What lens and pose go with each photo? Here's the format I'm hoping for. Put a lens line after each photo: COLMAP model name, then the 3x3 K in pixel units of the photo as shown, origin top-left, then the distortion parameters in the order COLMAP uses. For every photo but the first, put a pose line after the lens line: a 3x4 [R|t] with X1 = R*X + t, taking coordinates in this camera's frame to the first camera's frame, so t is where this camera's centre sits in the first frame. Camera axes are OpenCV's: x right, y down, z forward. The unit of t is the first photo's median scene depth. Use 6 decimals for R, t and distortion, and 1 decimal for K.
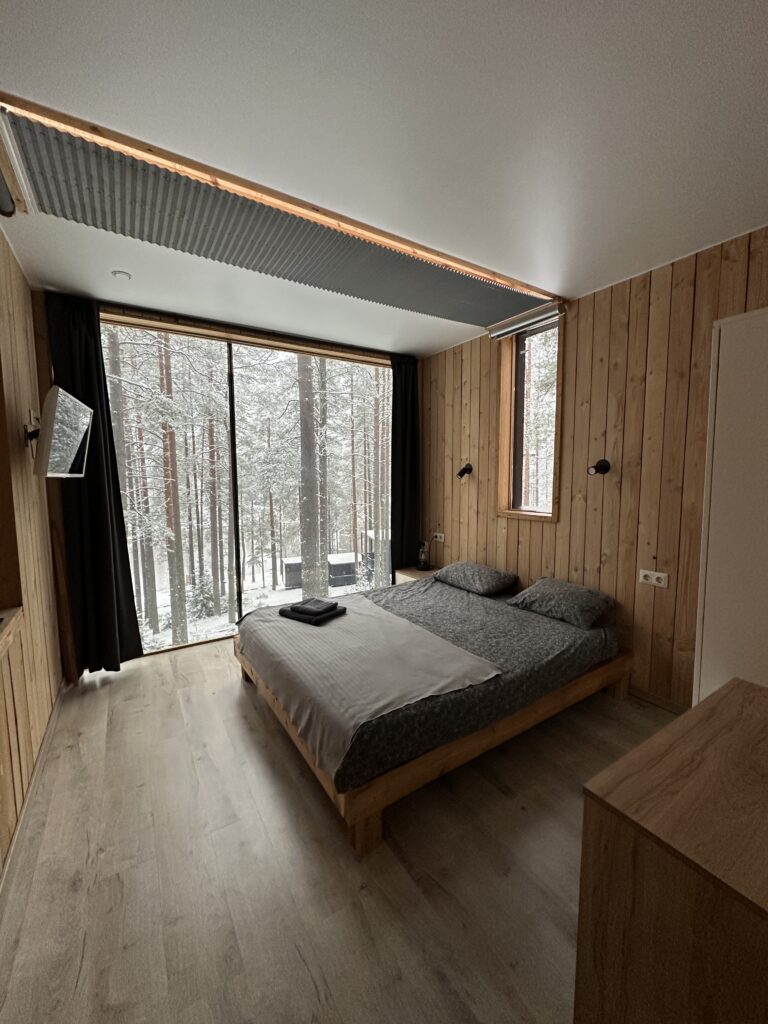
lens RADIAL K [[403.9, 0, 382.3], [0, 403.9, 511.3], [0, 0, 1]] dist [-0.000777, -0.000175]
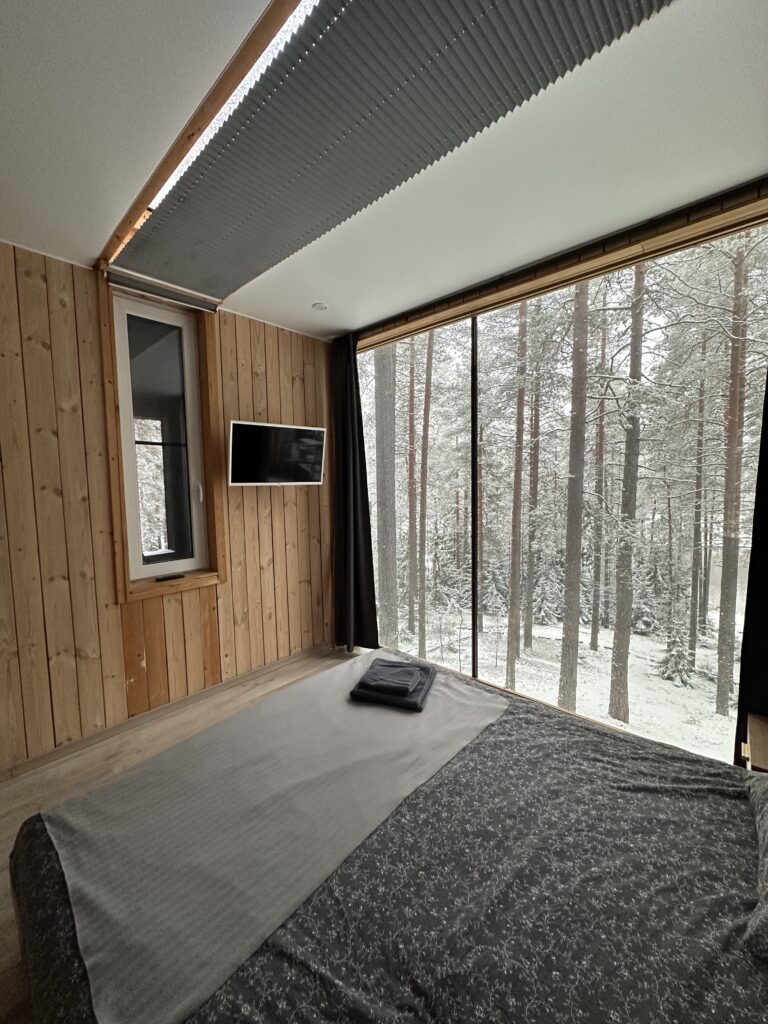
lens RADIAL K [[403.9, 0, 382.3], [0, 403.9, 511.3], [0, 0, 1]] dist [-0.000777, -0.000175]
pose [[0.263048, 0.075171, -0.961850, 0.384217], [-0.069576, 0.995842, 0.058800, -0.068769], [0.962271, 0.051455, 0.267184, 0.643403]]
